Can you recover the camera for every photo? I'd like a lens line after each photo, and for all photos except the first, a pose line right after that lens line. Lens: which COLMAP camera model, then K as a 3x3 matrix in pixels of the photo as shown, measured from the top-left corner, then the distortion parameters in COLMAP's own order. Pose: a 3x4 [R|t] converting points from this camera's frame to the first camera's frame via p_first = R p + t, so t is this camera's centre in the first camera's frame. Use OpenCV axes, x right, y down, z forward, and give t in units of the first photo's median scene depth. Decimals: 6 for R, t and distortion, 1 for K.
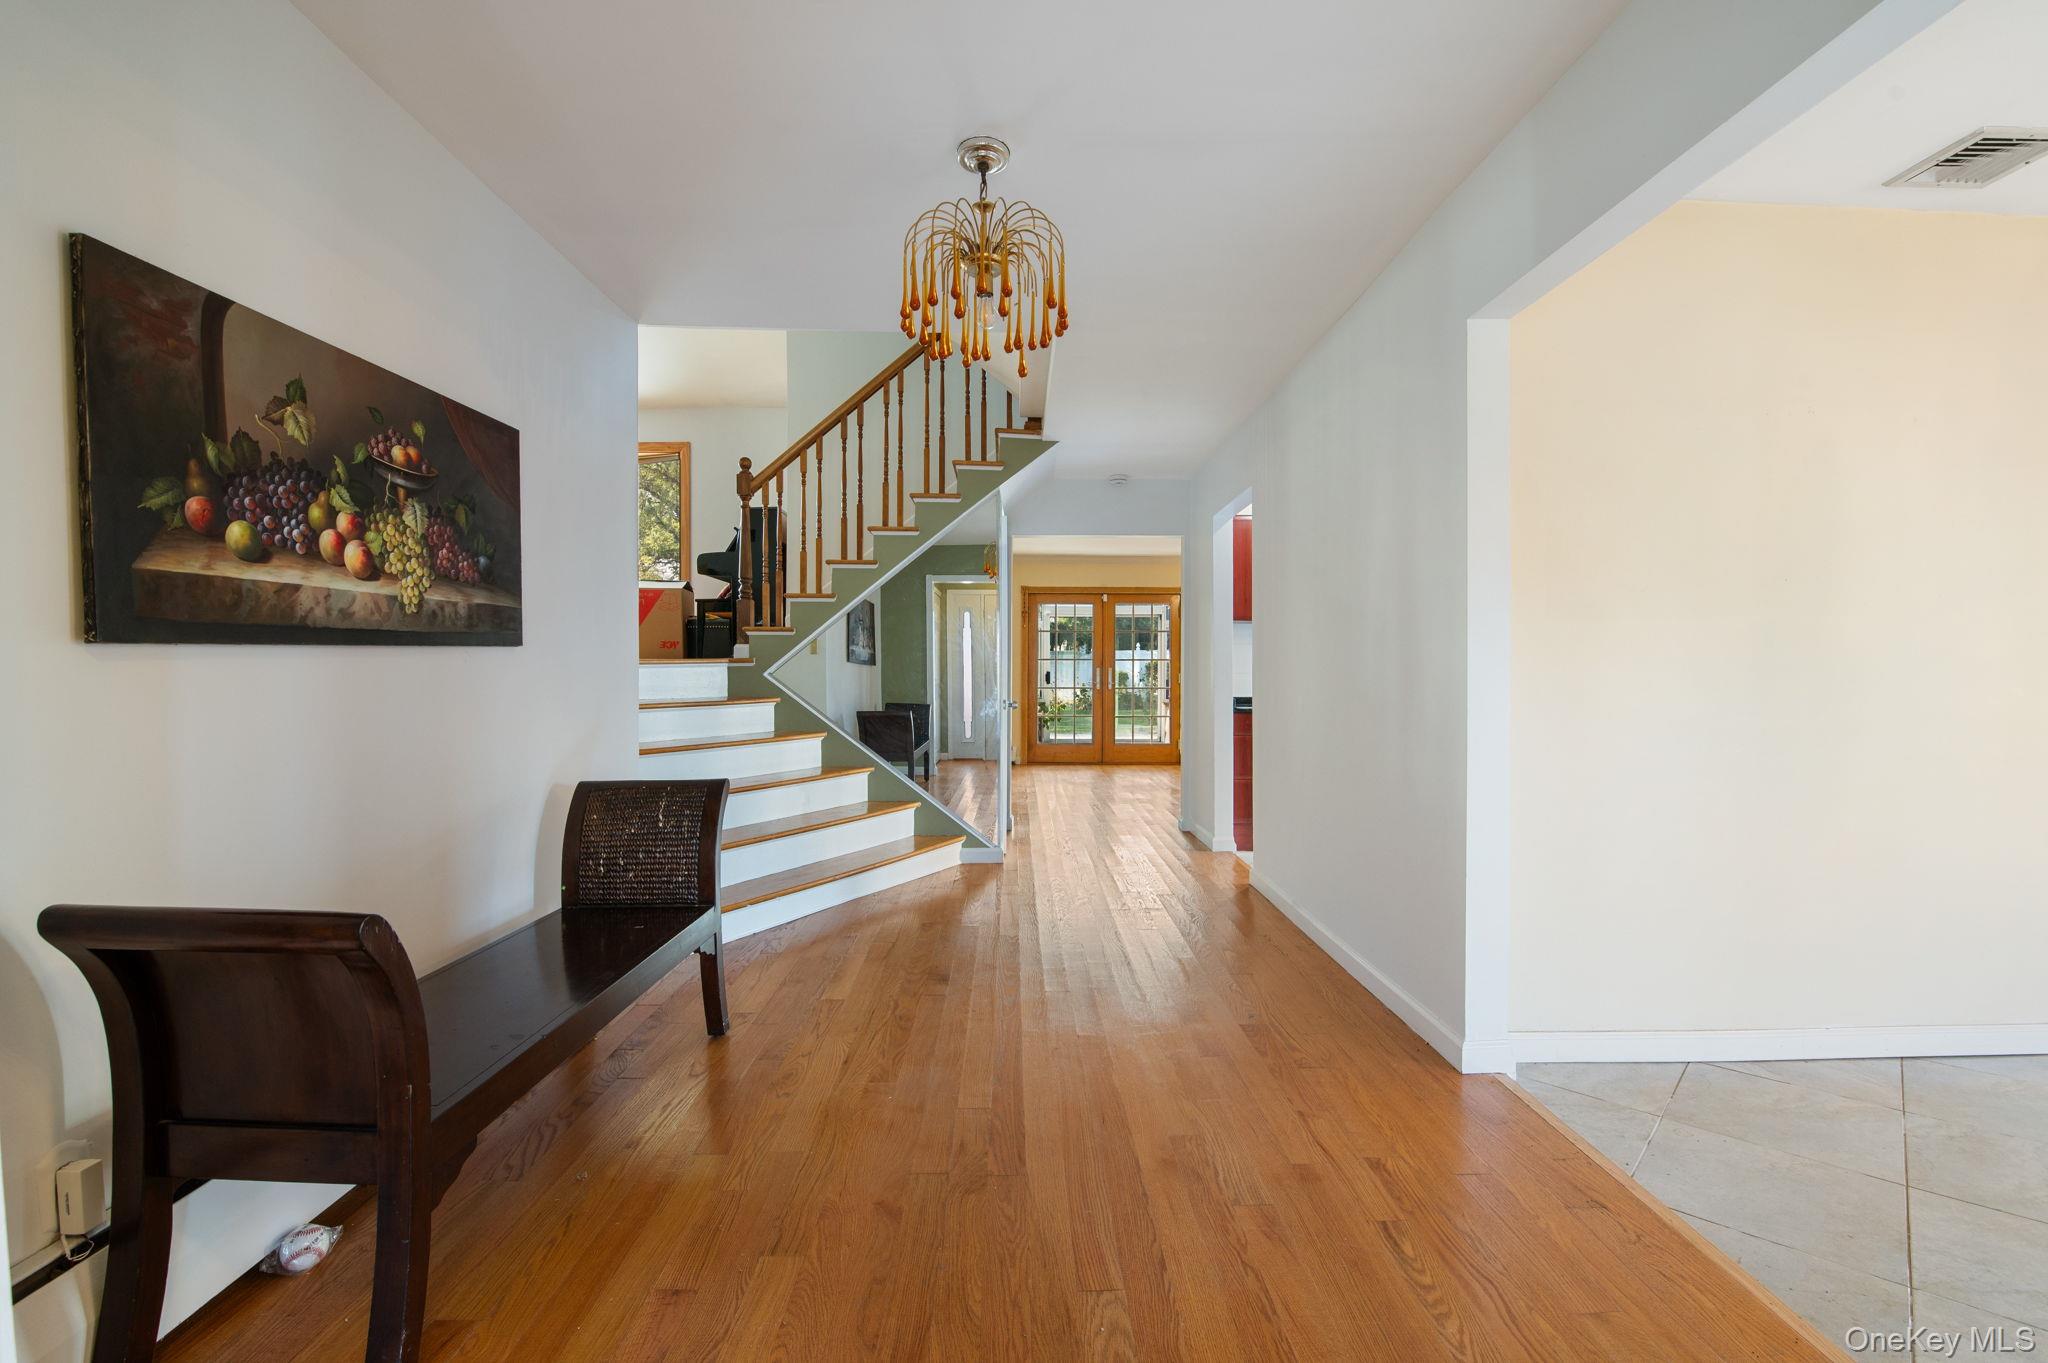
lens RADIAL K [[886.7, 0, 1026.6], [0, 886.7, 679.5], [0, 0, 1]] dist [0.000294, -0.011050]
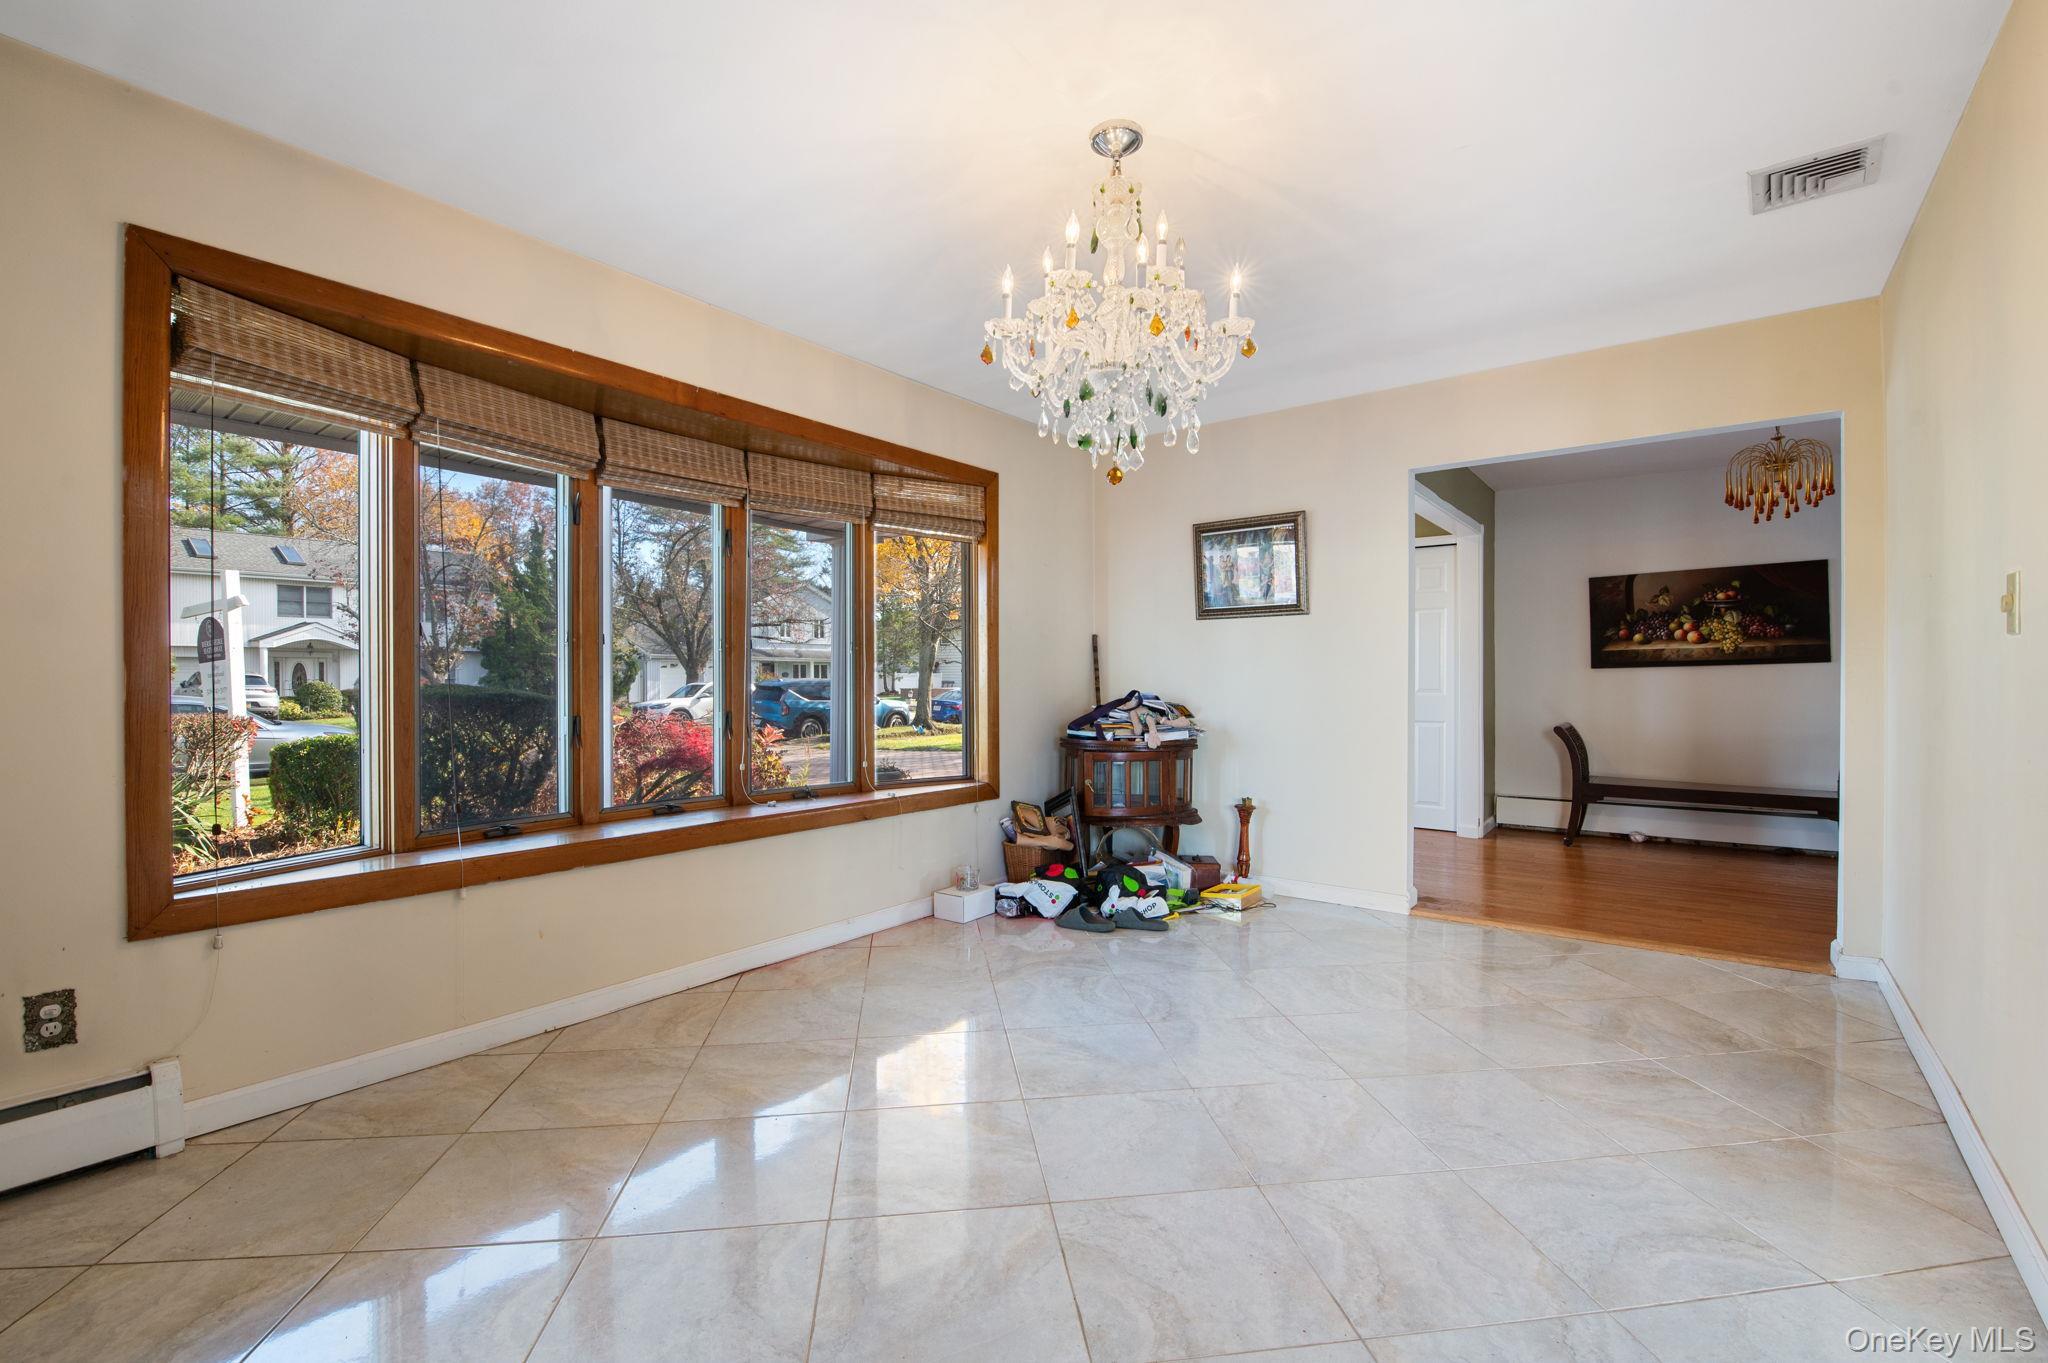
lens RADIAL K [[886.7, 0, 1026.6], [0, 886.7, 679.5], [0, 0, 1]] dist [0.000294, -0.011050]
pose [[-0.620614, 0.005912, -0.784094, 3.038914], [-0.004353, 0.999930, 0.010985, -0.016331], [0.784104, 0.010231, -0.620545, 1.097842]]
